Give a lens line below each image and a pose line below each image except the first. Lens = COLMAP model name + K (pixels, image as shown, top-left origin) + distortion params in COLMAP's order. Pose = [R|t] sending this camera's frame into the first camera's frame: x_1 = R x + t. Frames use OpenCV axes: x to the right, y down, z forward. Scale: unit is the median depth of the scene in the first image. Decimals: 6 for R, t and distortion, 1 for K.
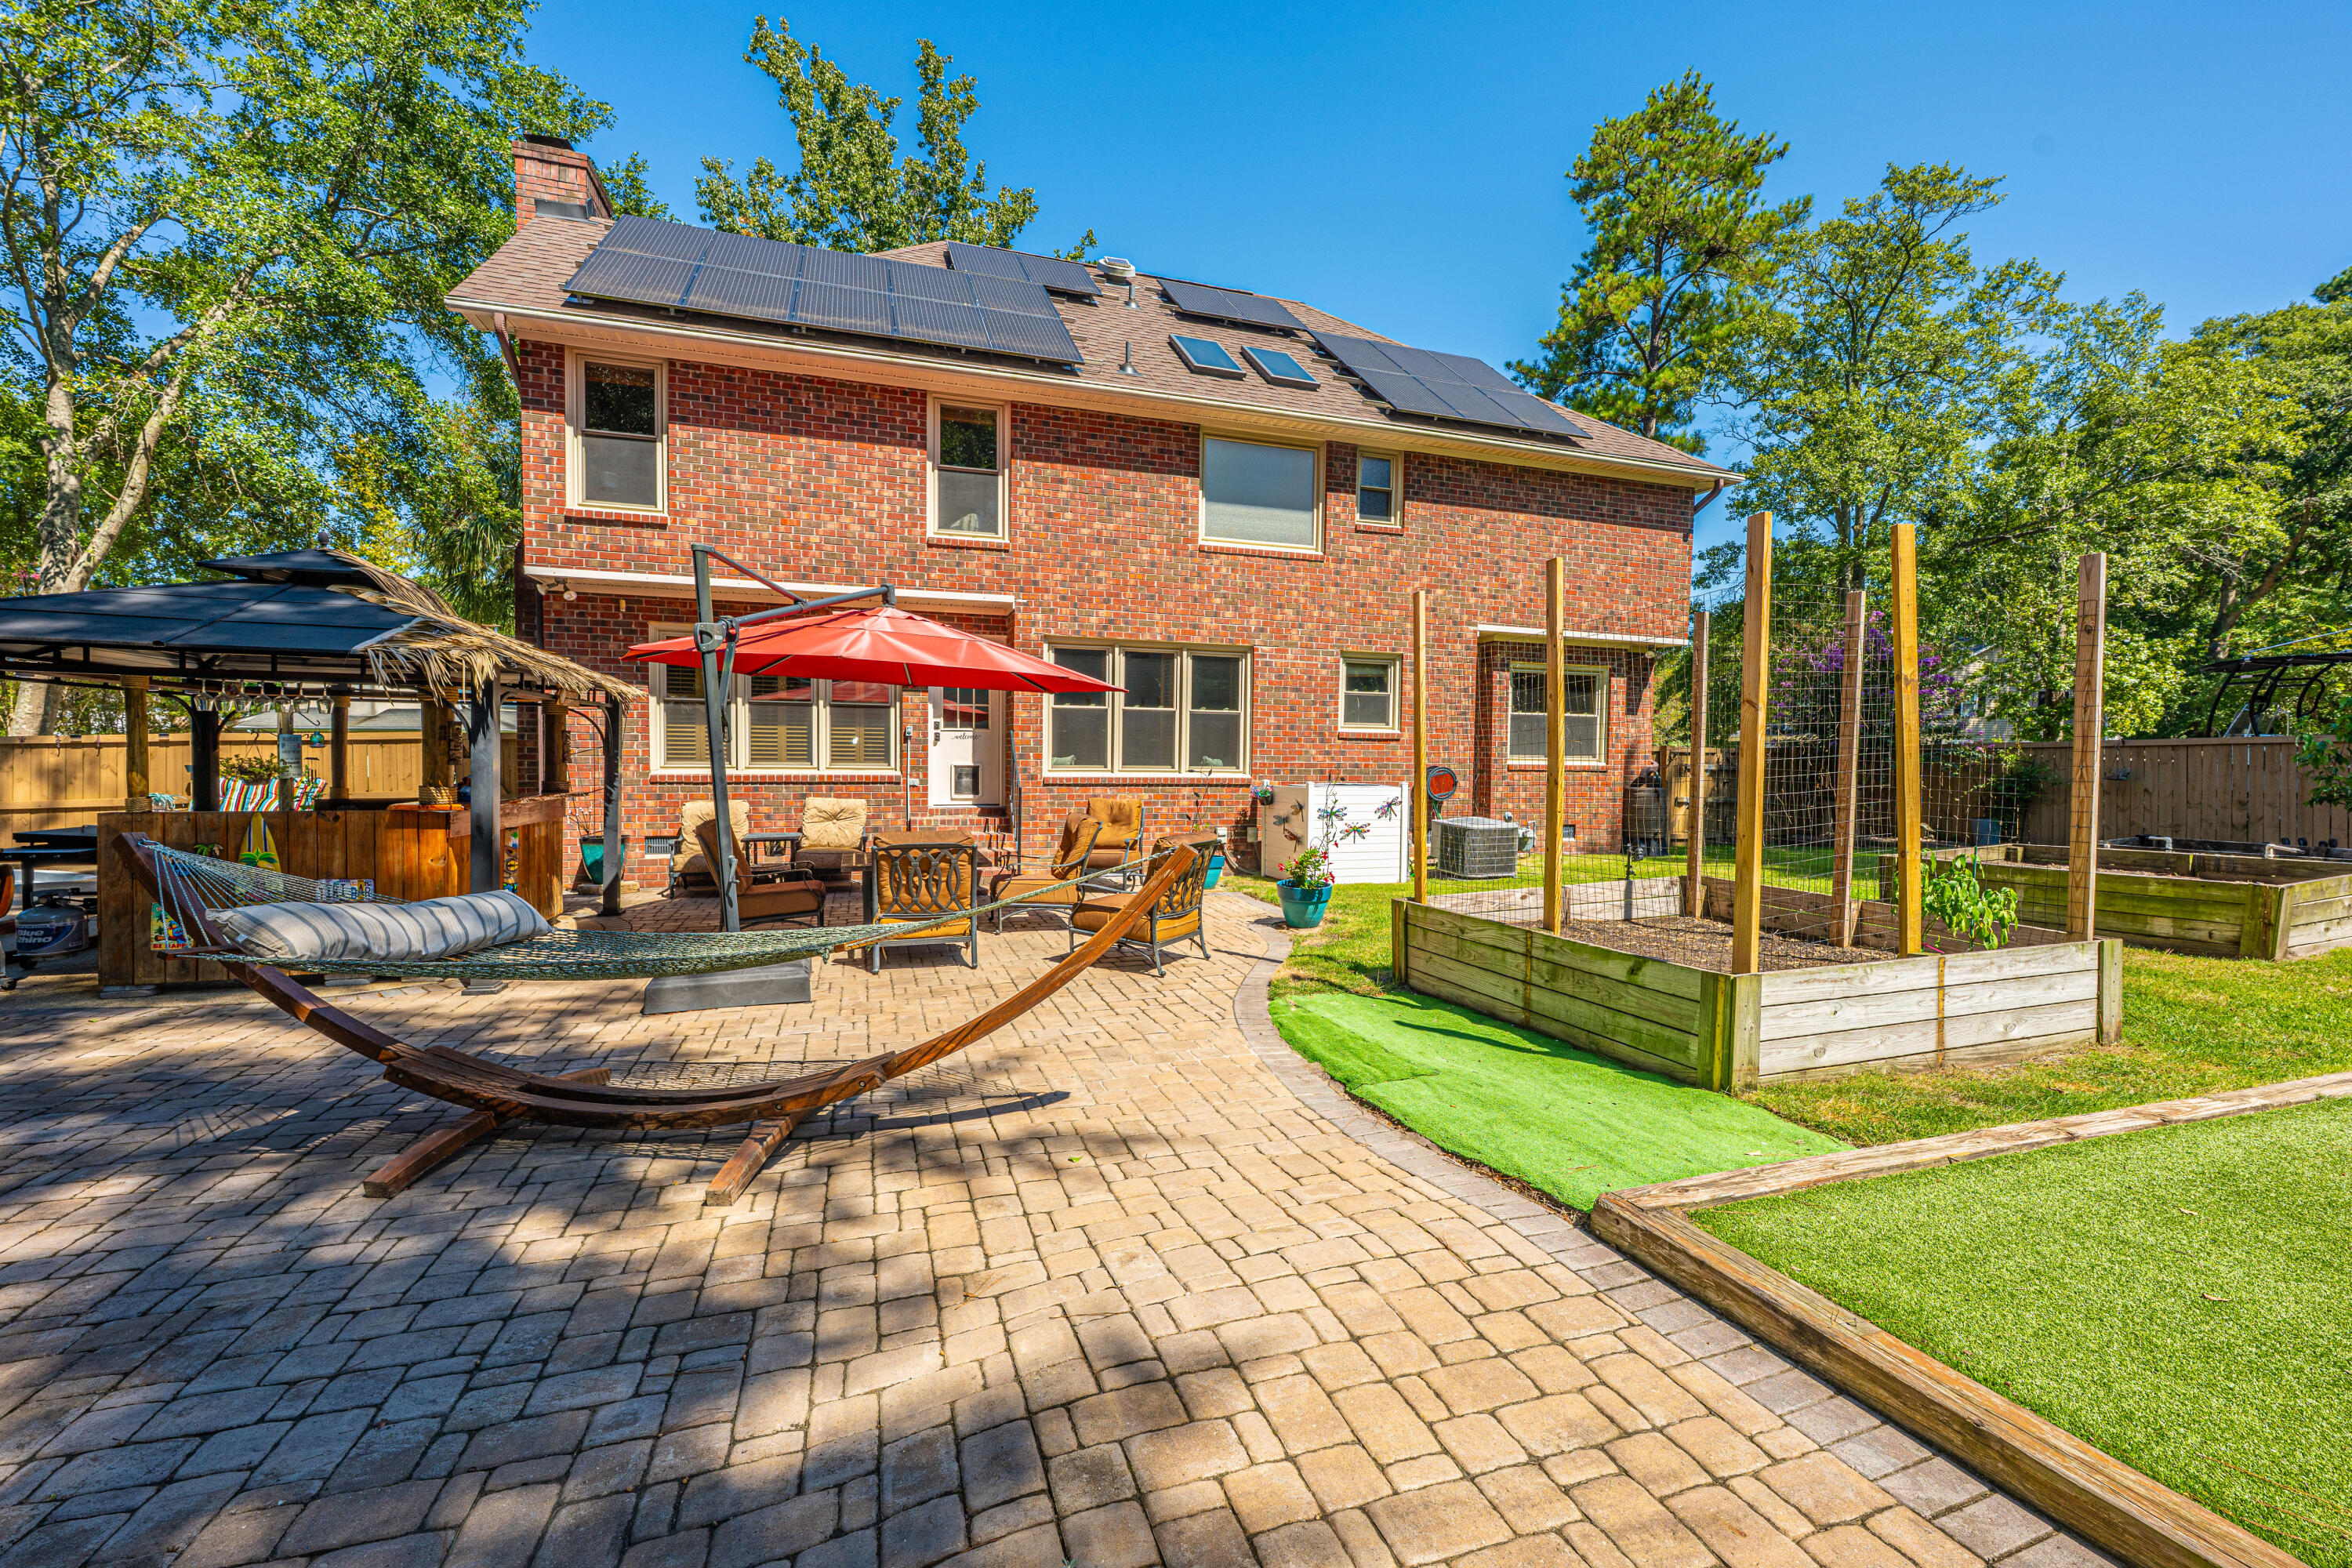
lens RADIAL K [[946.1, 0, 1176.0], [0, 946.1, 784.0], [0, 0, 1]] dist [0.000047, 0.000039]
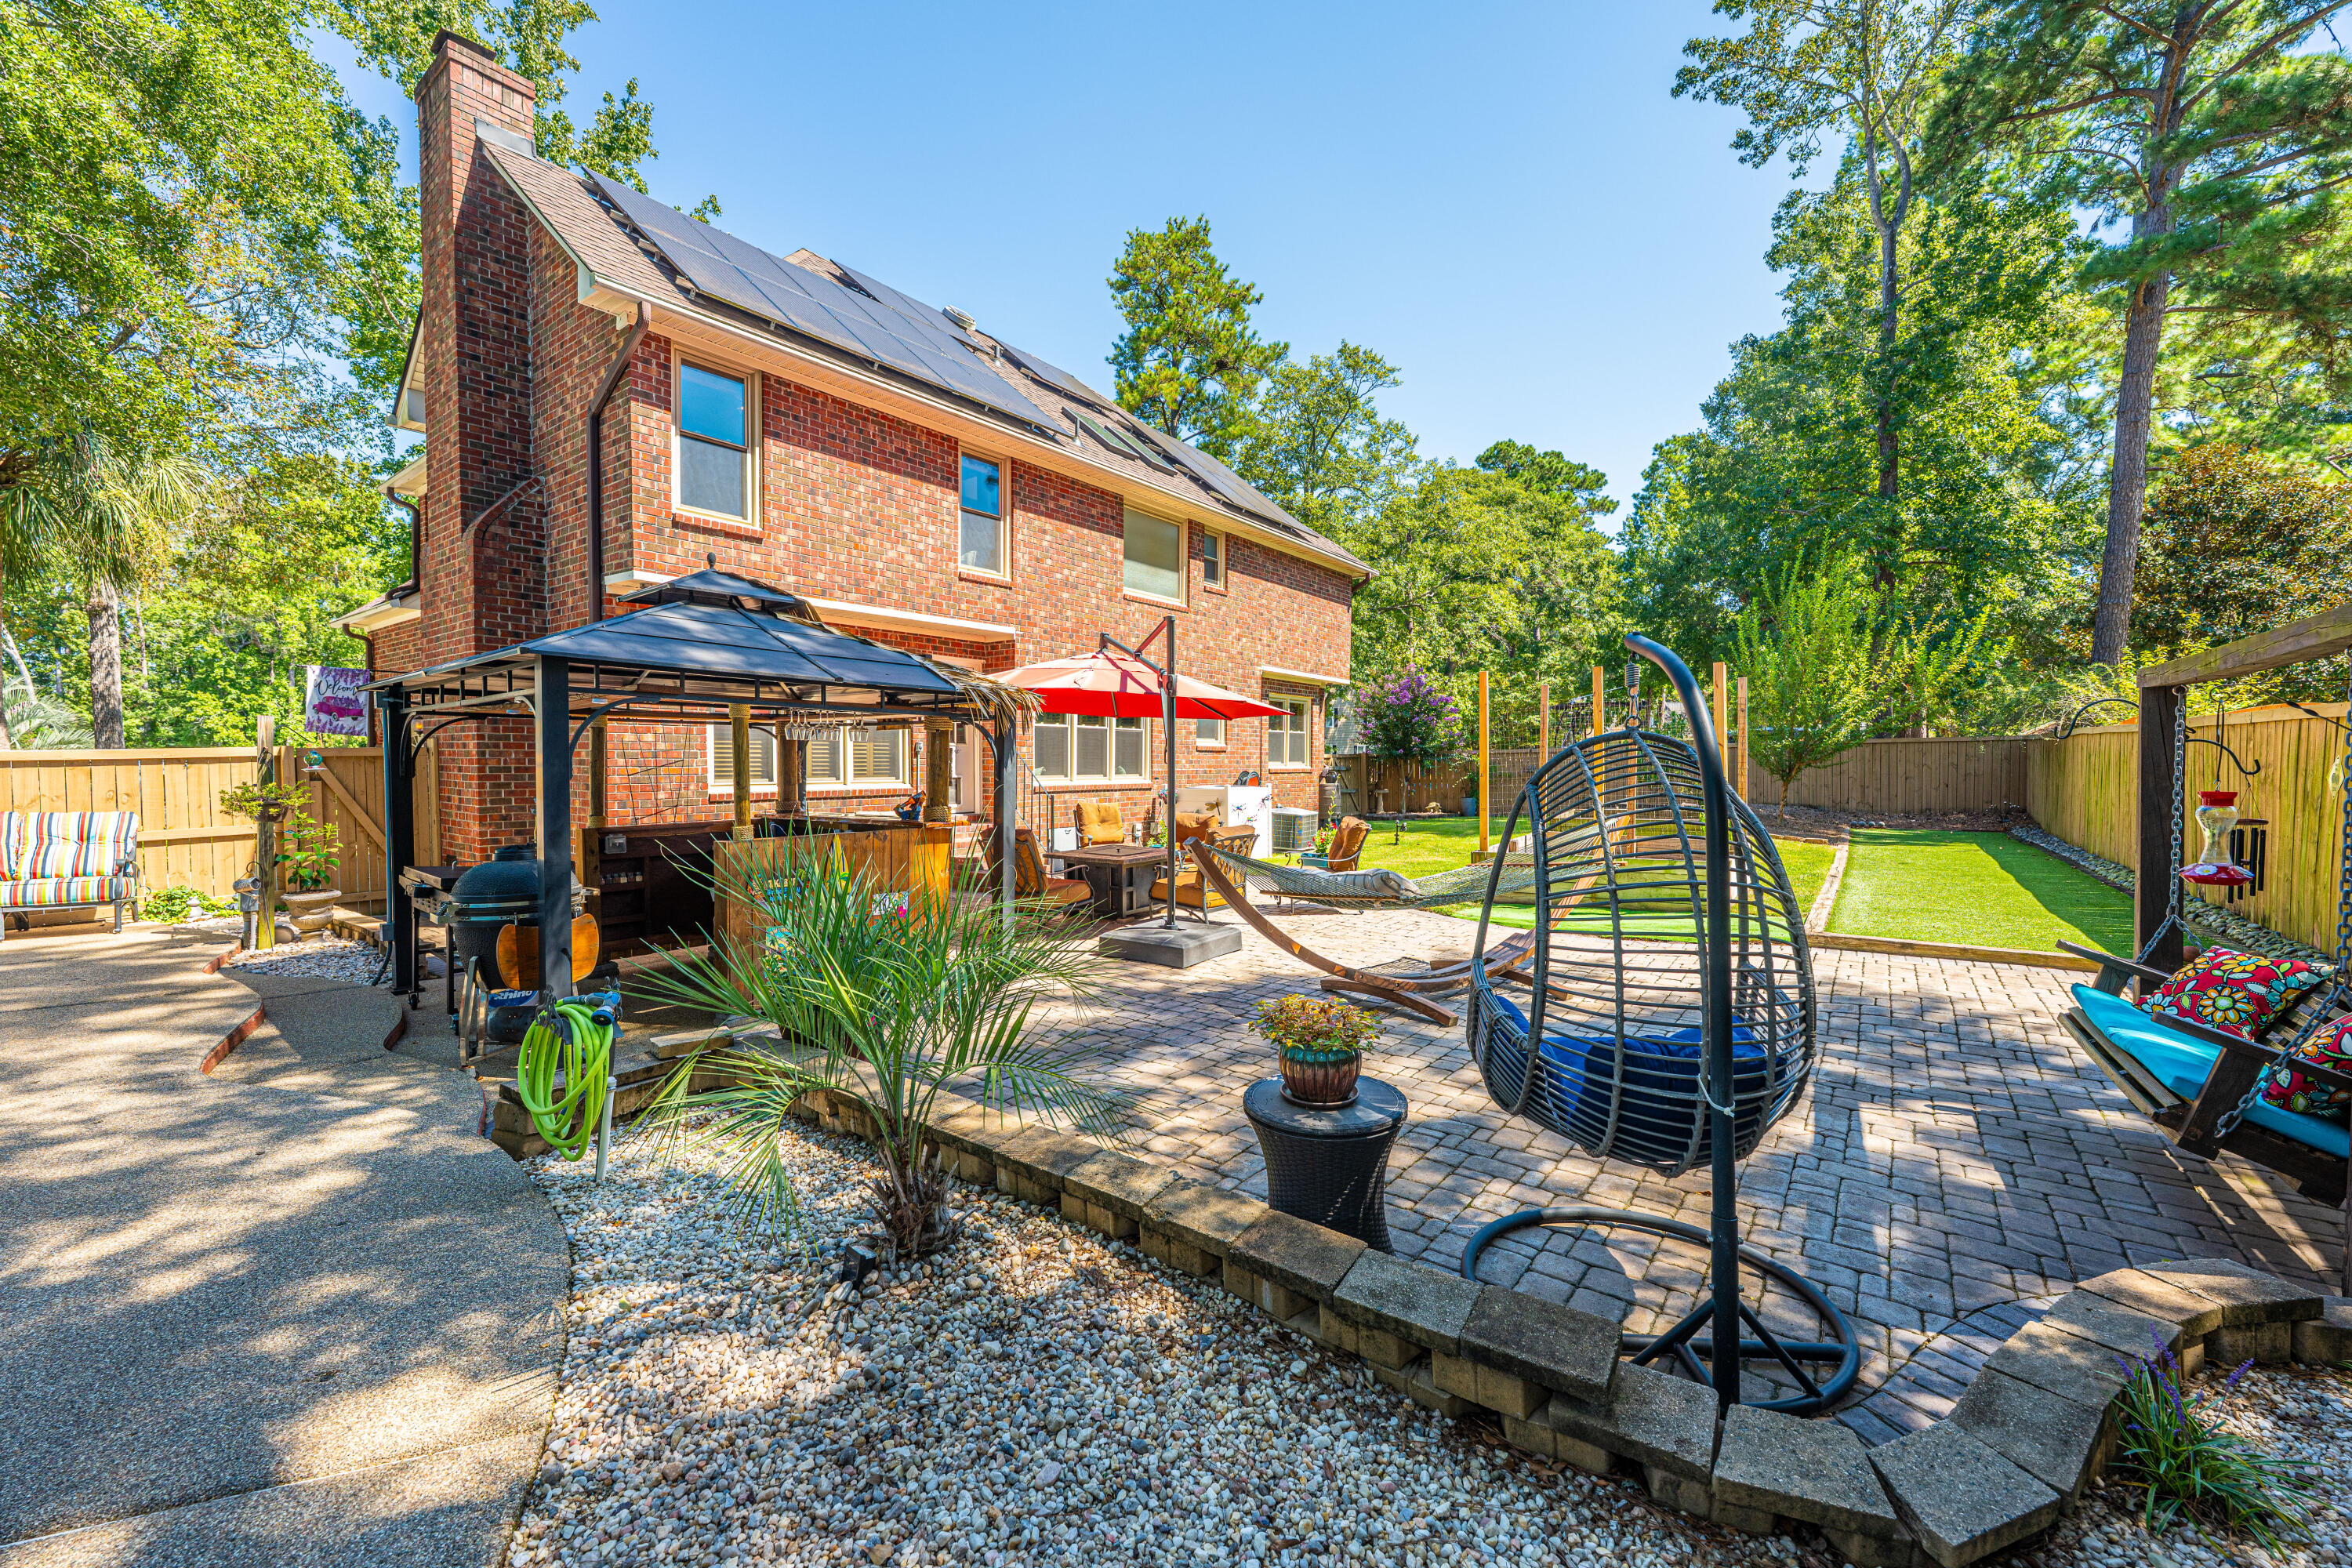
lens RADIAL K [[955.6, 0, 1176.0], [0, 955.6, 784.0], [0, 0, 1]] dist [-0.000809, -0.000201]
pose [[0.818940, -0.022412, 0.573442, -0.641783], [0.022315, 0.999725, 0.007204, -0.013533], [-0.573445, 0.006897, 0.819215, -0.053006]]
